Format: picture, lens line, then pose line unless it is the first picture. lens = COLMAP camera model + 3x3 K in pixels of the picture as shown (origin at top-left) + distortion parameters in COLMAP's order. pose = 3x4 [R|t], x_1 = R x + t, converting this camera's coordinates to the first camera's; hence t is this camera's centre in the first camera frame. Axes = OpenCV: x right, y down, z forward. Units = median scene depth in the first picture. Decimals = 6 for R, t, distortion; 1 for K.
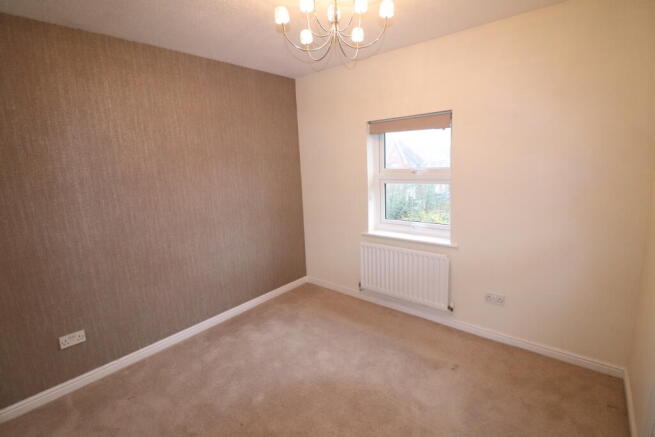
lens RADIAL K [[313.0, 0, 315.8], [0, 313.0, 217.2], [0, 0, 1]] dist [0.003544, 0.000390]
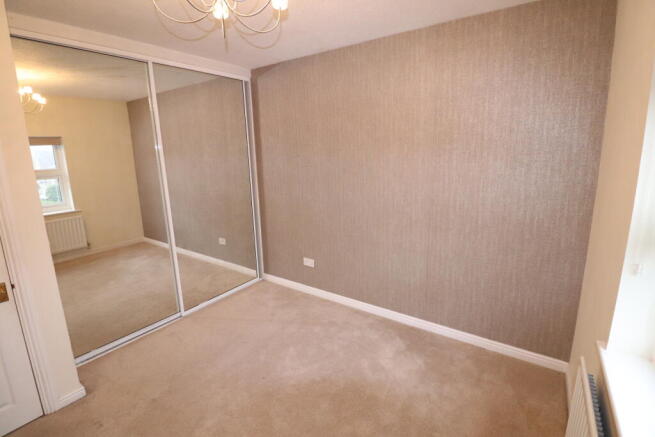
lens RADIAL K [[313.0, 0, 315.8], [0, 313.0, 217.2], [0, 0, 1]] dist [0.003544, 0.000390]
pose [[0.093517, 0.241692, -0.965836, 0.568464], [-0.167489, 0.960081, 0.224035, -0.152163], [0.981429, 0.140816, 0.130264, 0.669138]]
